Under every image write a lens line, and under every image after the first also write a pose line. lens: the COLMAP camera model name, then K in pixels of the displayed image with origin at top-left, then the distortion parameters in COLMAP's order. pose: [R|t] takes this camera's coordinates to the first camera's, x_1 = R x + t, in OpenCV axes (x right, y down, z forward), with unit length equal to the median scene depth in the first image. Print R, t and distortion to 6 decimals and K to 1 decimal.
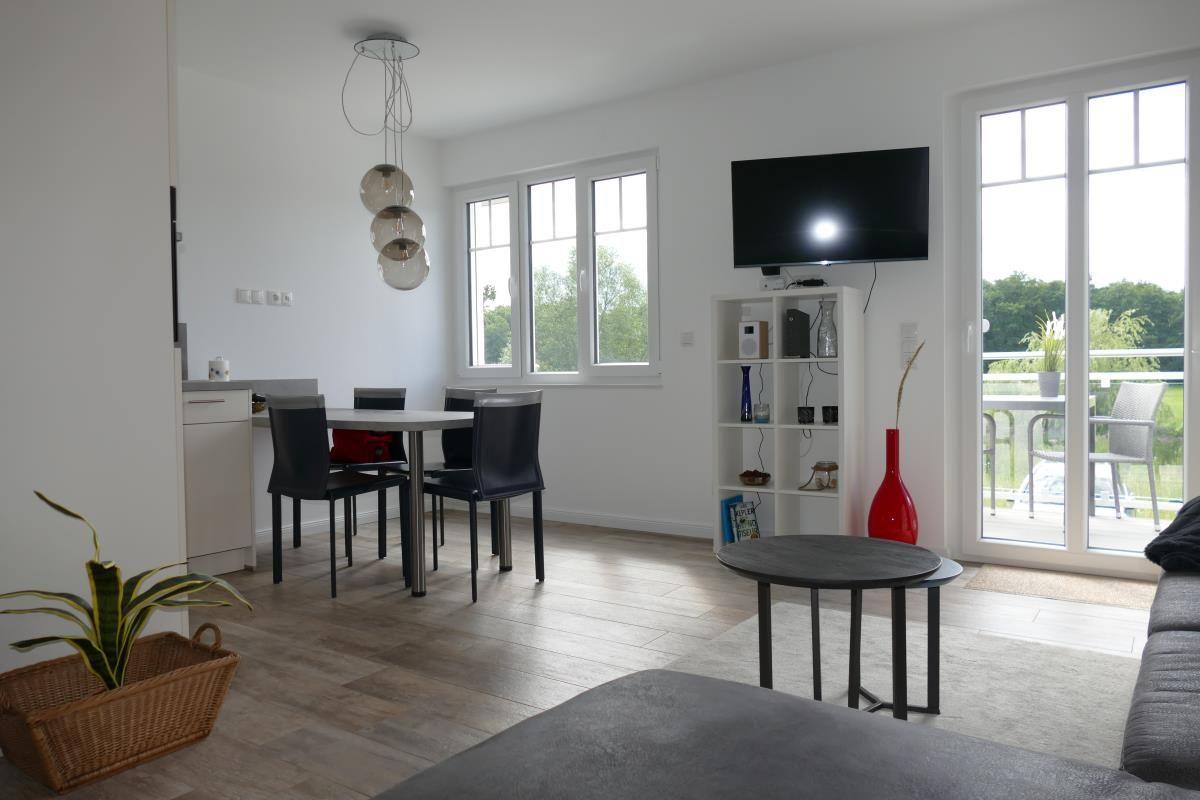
lens RADIAL K [[842.6, 0, 600.0], [0, 842.6, 400.0], [0, 0, 1]] dist [0.002009, 0.001735]
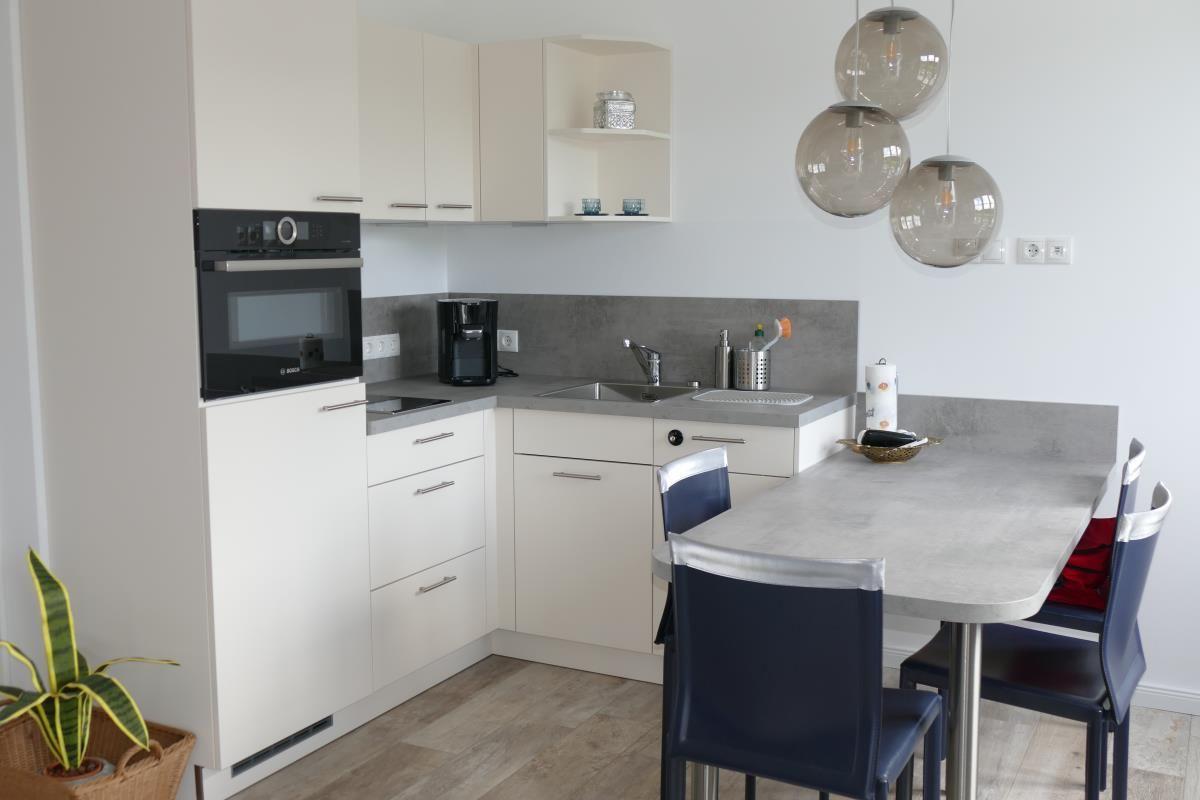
lens RADIAL K [[1237.9, 0, 590.6], [0, 1237.9, 401.1], [0, 0, 1]] dist [-0.022433, 0.006245]
pose [[0.125789, 0.139877, -0.982146, 0.595653], [-0.029878, 0.990095, 0.137182, -0.202961], [0.991607, 0.012089, 0.128723, 1.003189]]
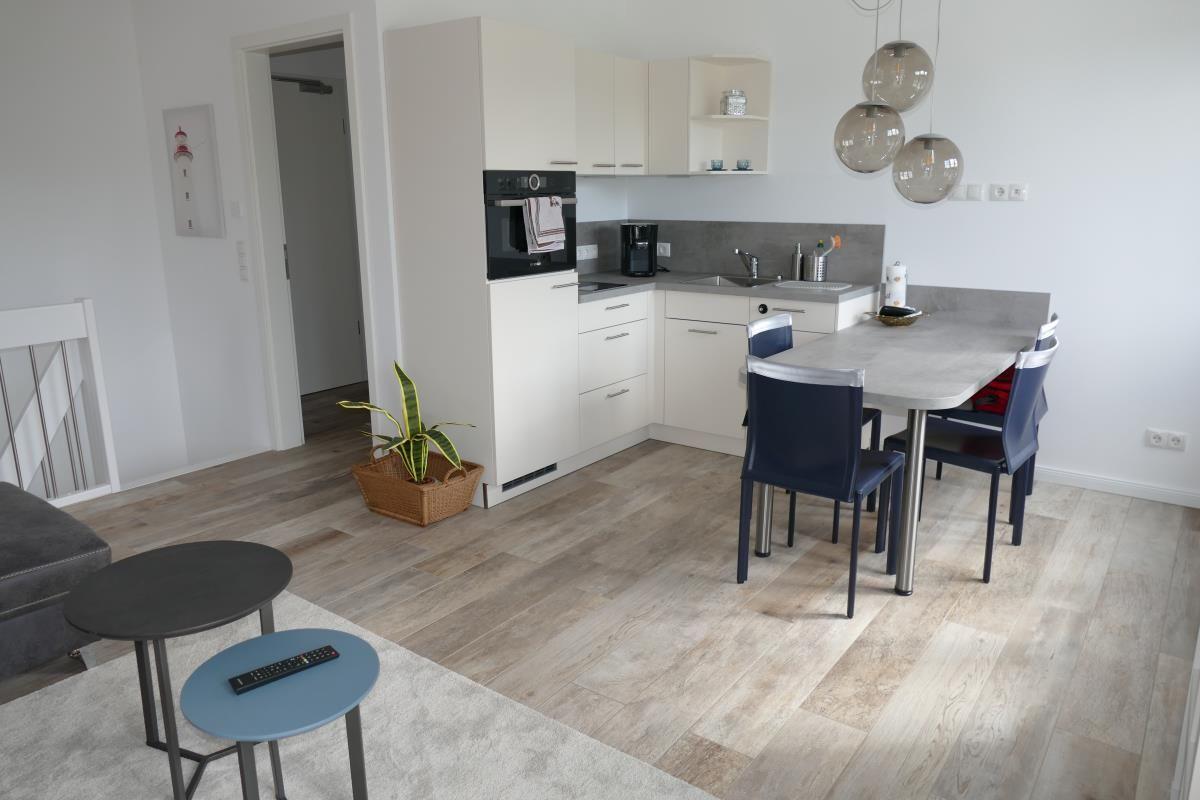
lens RADIAL K [[851.8, 0, 599.4], [0, 851.8, 396.3], [0, 0, 1]] dist [-0.010089, 0.002262]
pose [[-0.023355, 0.253951, -0.966935, 0.798199], [-0.023176, 0.966801, 0.254476, -0.210824], [0.999459, 0.028353, -0.016694, 1.005904]]
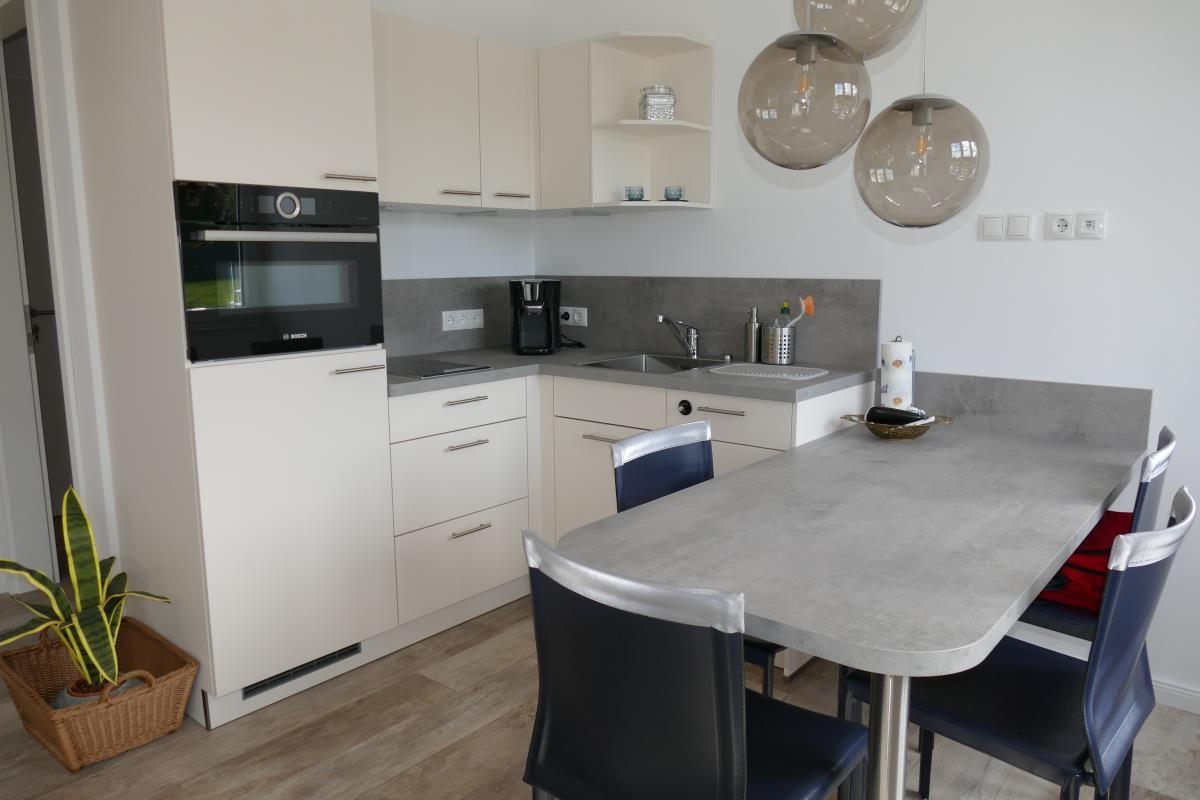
lens RADIAL K [[847.9, 0, 596.3], [0, 847.9, 399.0], [0, 0, 1]] dist [-0.023042, 0.011426]
pose [[-0.088724, 0.176674, -0.980262, 0.270203], [-0.023803, 0.983486, 0.179410, -0.165384], [0.995772, 0.039251, -0.083054, 1.234024]]
